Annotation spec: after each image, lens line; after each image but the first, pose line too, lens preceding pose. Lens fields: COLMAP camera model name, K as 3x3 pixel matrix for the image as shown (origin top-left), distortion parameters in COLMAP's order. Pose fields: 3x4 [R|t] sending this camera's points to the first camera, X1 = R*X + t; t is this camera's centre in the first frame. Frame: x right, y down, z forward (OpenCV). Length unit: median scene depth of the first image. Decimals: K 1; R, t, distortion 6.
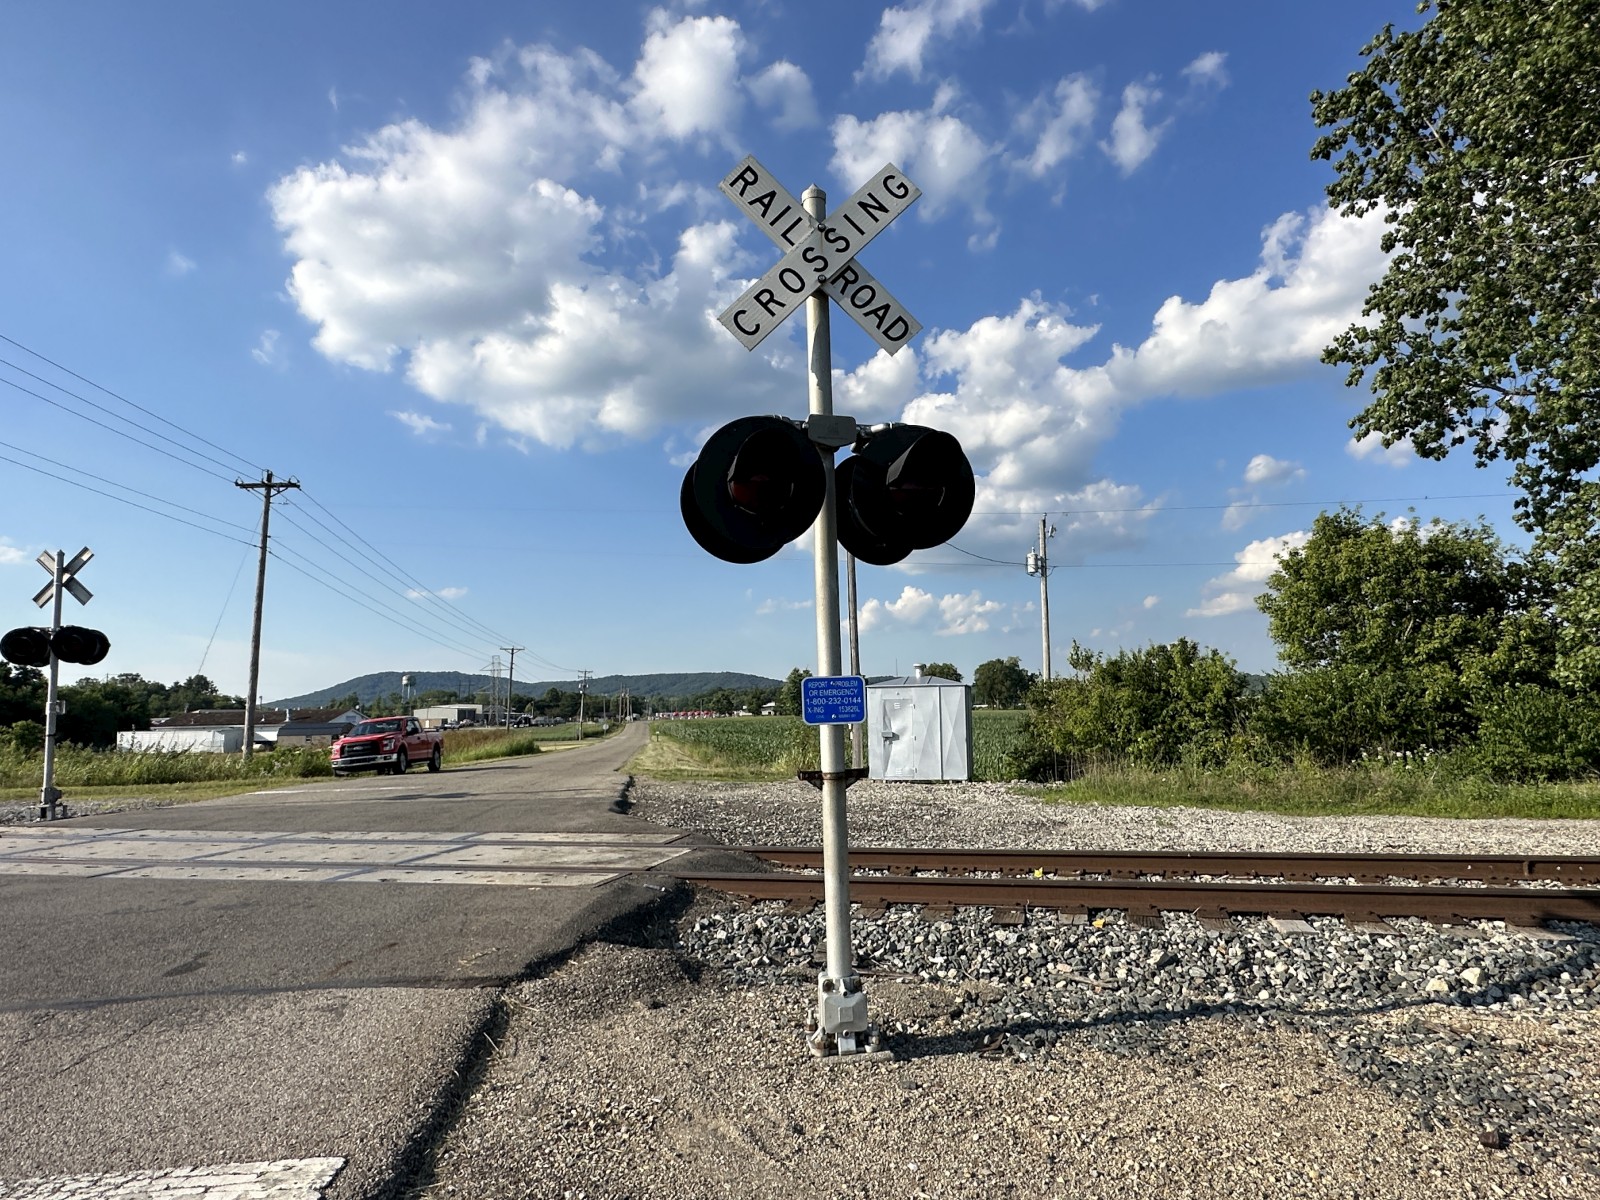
lens RADIAL K [[923.3, 0, 801.3], [0, 923.3, 600.4], [0, 0, 1]] dist [-0.010425, 0.003686]
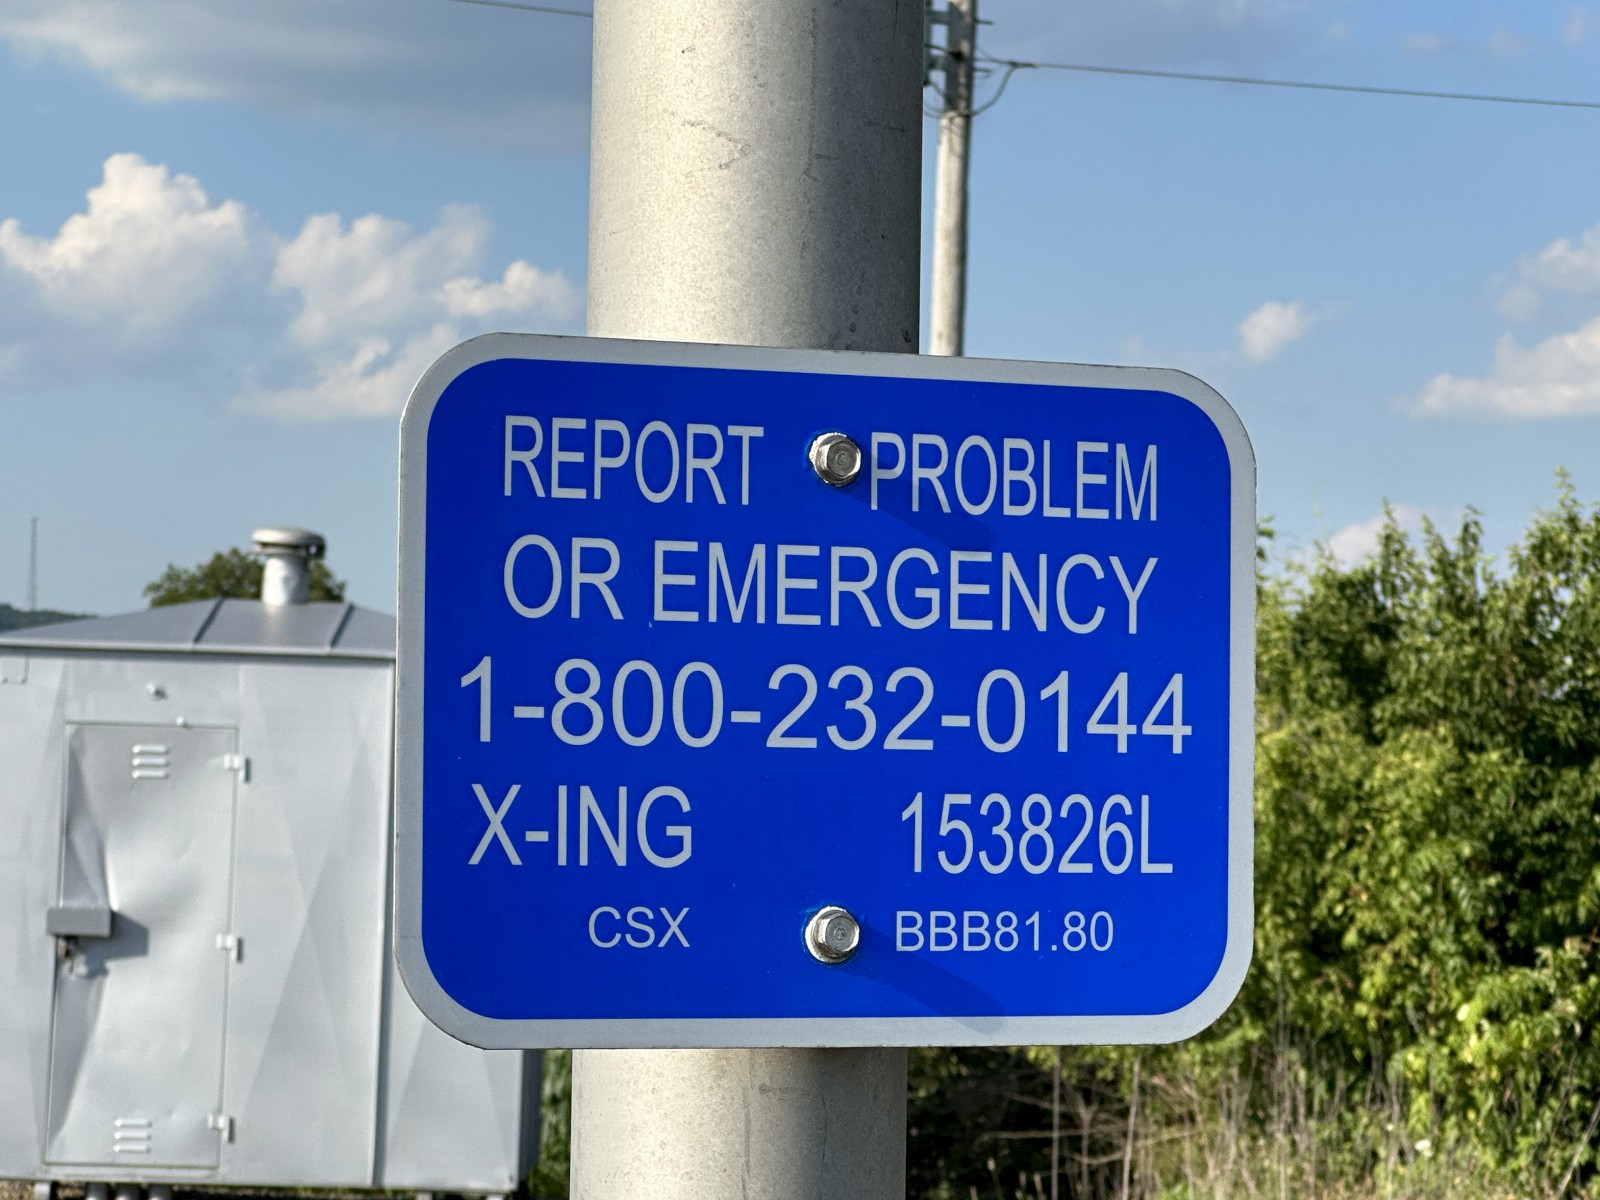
lens RADIAL K [[4621.8, 0, 805.4], [0, 4621.8, 594.7], [0, 0, 1]] dist [0.107365, 0.000000]
pose [[0.962377, 0.061024, 0.264777, -0.018740], [-0.081239, 0.994502, 0.066071, 0.024112], [-0.259290, -0.085096, 0.962043, 0.207239]]
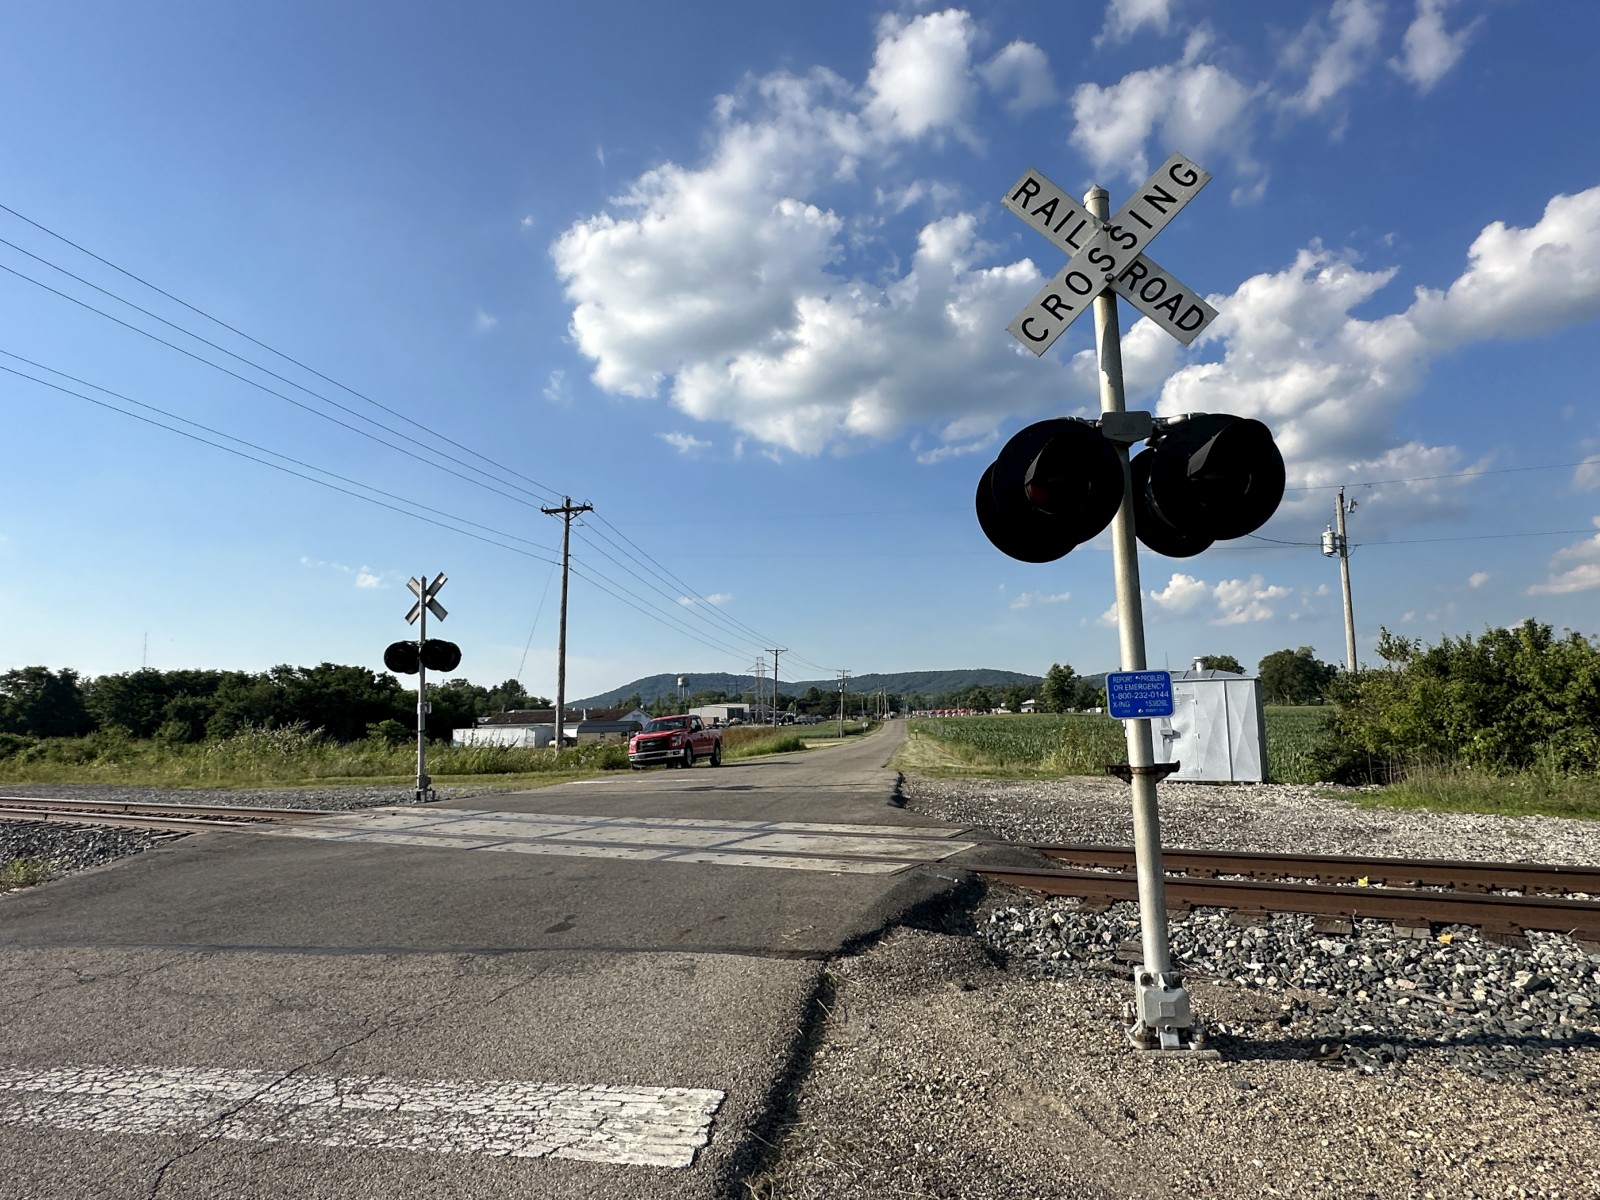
lens RADIAL K [[923.3, 0, 795.8], [0, 923.3, 593.8], [0, 0, 1]] dist [-0.010425, 0.003686]
pose [[0.961183, -0.038344, -0.273235, -0.014521], [0.037014, 0.999264, -0.010022, -0.001707], [0.273419, -0.000480, 0.961895, -0.020652]]
